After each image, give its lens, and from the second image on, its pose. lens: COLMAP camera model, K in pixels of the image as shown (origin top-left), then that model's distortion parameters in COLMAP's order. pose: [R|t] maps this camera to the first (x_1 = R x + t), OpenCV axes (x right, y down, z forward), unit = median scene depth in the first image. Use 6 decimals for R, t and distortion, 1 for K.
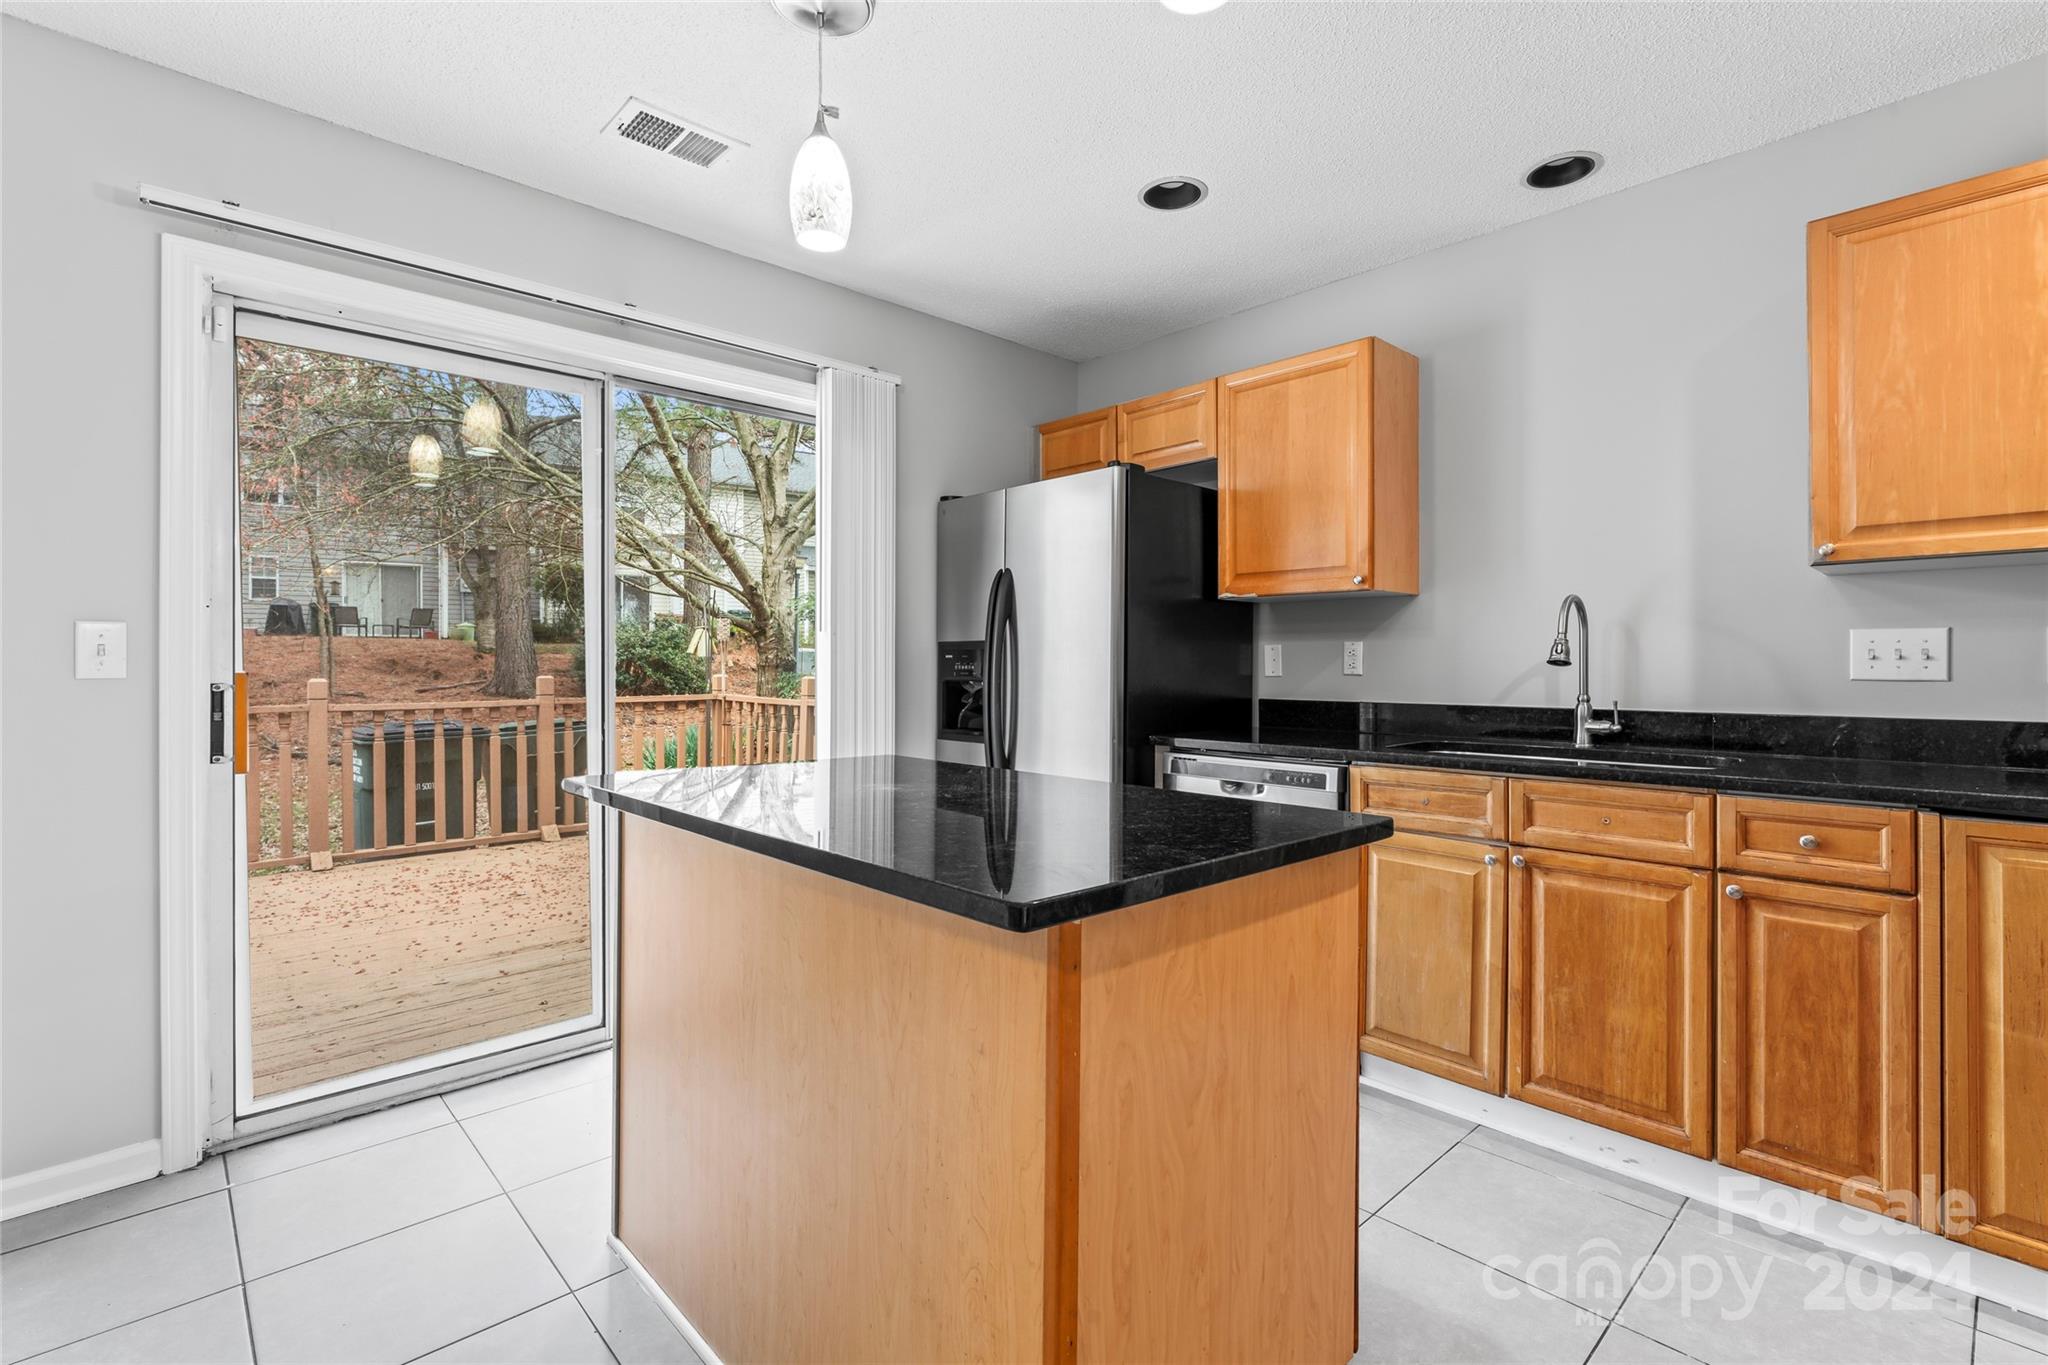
lens RADIAL K [[915.3, 0, 1058.6], [0, 915.3, 673.2], [0, 0, 1]] dist [-0.004456, 0.000482]
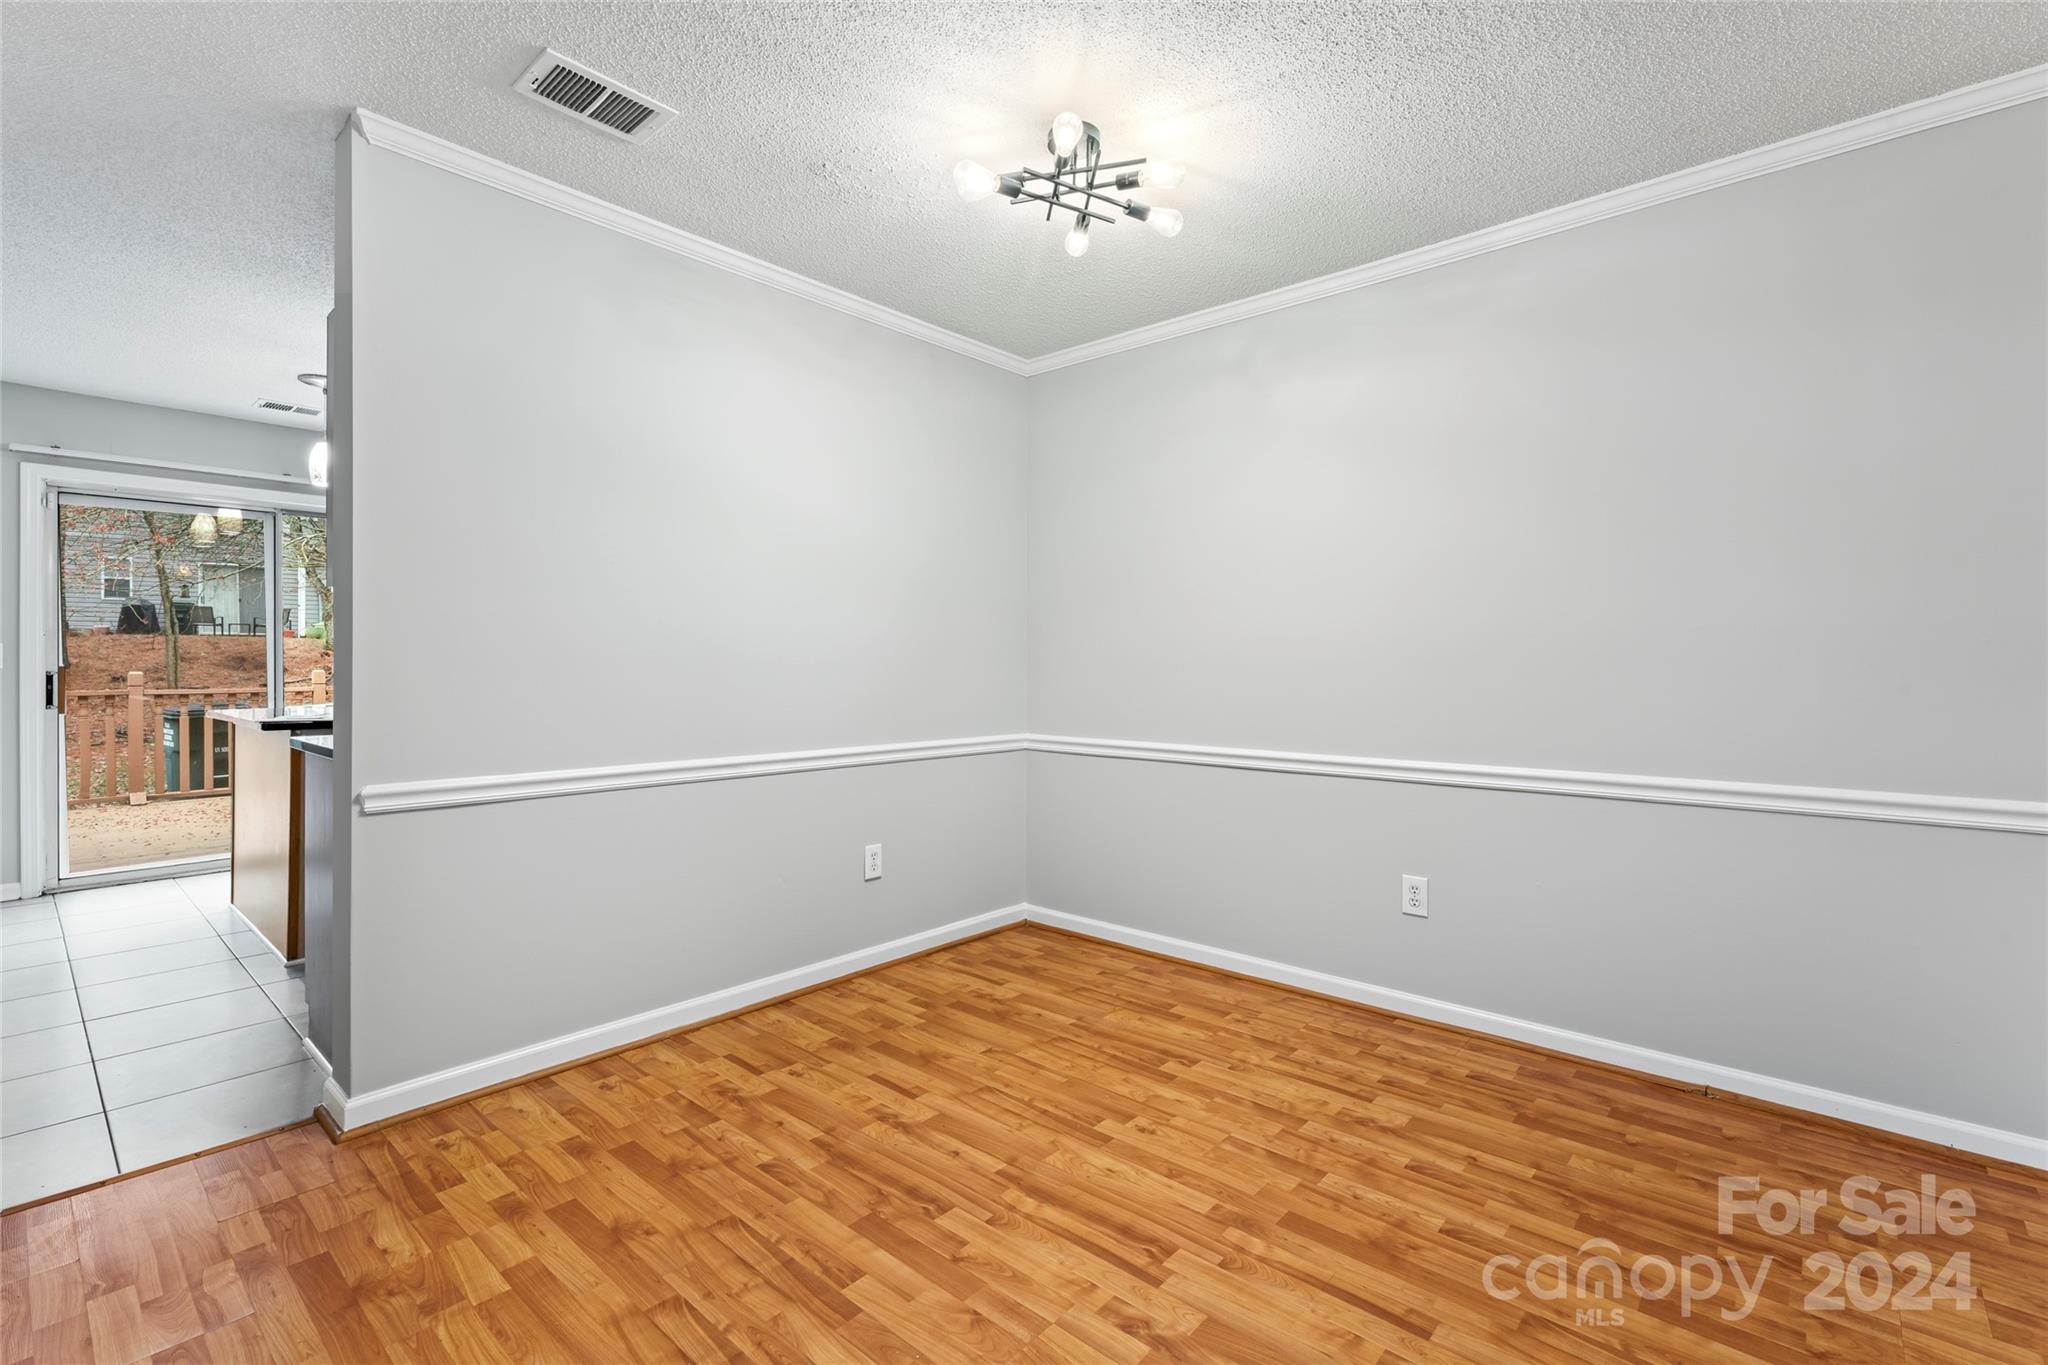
lens RADIAL K [[915.3, 0, 1065.8], [0, 915.3, 682.5], [0, 0, 1]] dist [-0.004456, 0.000482]
pose [[0.996586, 0.006245, 0.082321, 0.492933], [-0.006863, 0.999950, 0.007219, 0.002589], [-0.082272, -0.007759, 0.996580, -0.511157]]
